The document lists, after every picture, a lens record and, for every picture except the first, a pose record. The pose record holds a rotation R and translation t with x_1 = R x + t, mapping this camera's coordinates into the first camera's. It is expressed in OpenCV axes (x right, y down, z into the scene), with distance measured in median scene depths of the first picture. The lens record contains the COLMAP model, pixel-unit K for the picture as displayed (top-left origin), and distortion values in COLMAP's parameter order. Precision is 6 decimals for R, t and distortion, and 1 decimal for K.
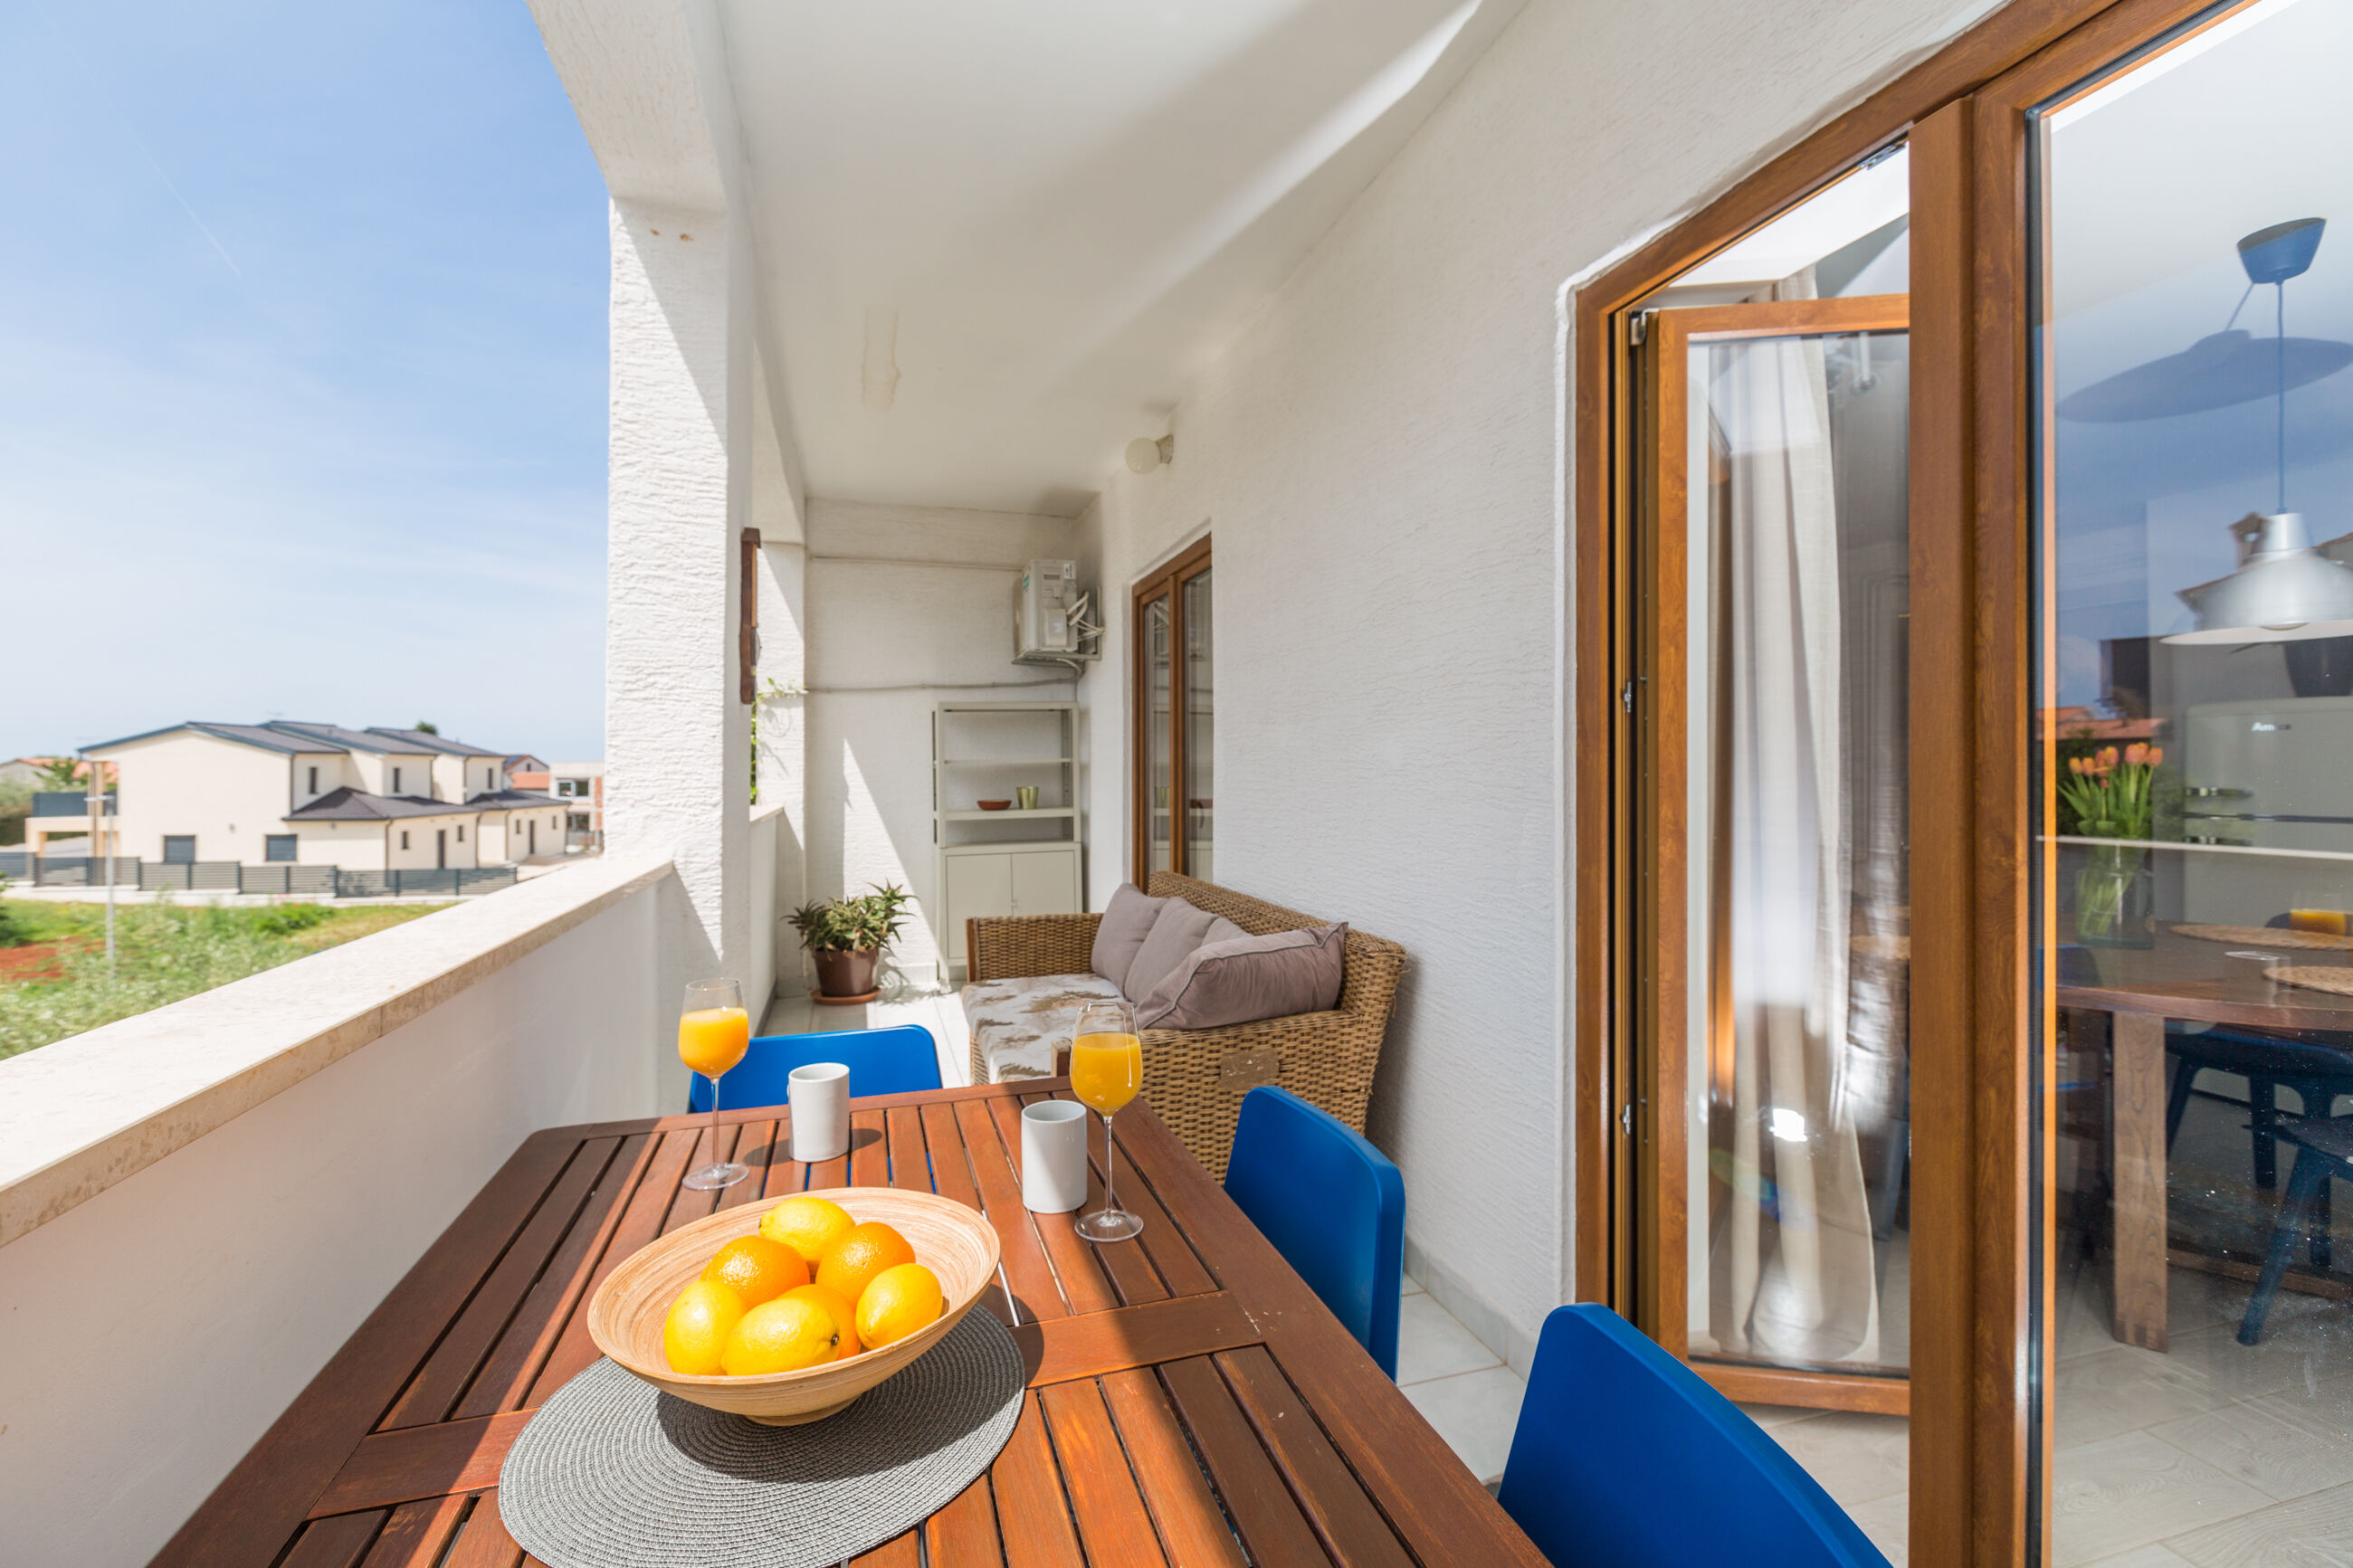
lens RADIAL K [[1022.7, 0, 1176.5], [0, 1022.7, 784.0], [0, 0, 1]] dist [-0.009514, -0.000034]
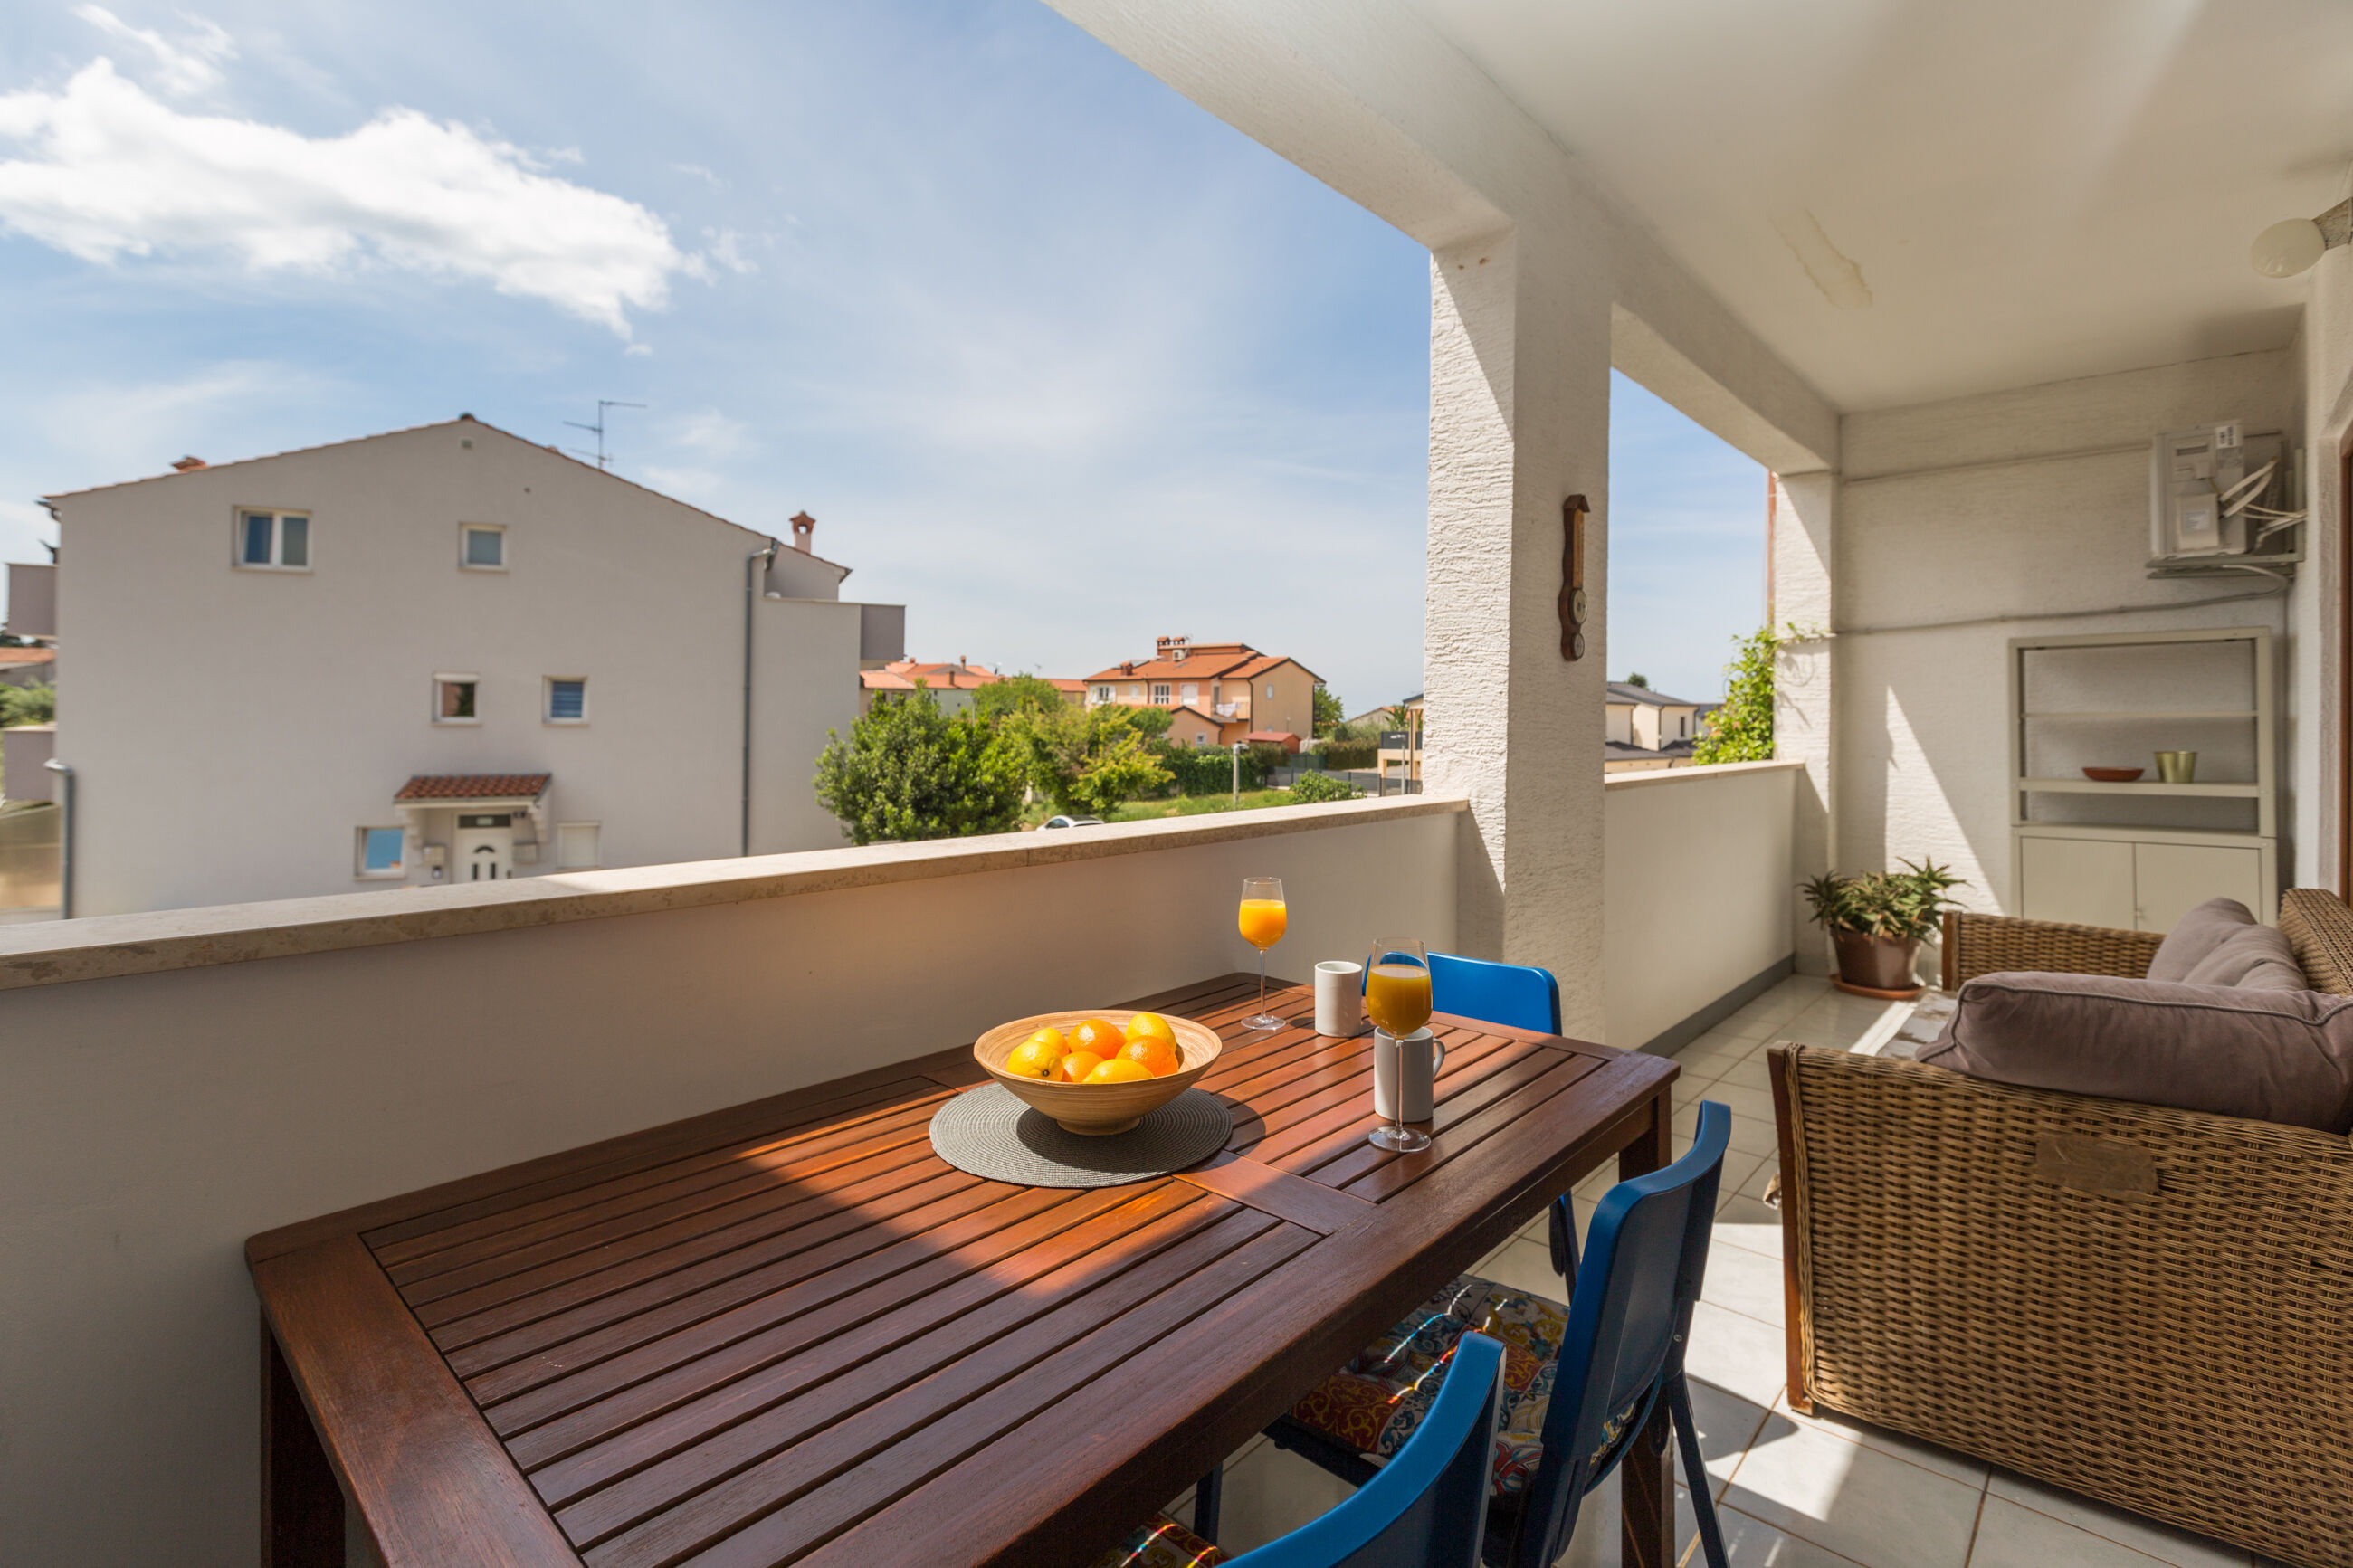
lens RADIAL K [[1085.0, 0, 1179.5], [0, 1085.0, 719.1], [0, 0, 1]] dist [-0.008407, 0.000122]
pose [[0.496187, 0.010210, -0.868156, 0.173044], [-0.022344, 0.999750, -0.001013, -0.003431], [0.867928, 0.019901, 0.496291, 0.041621]]
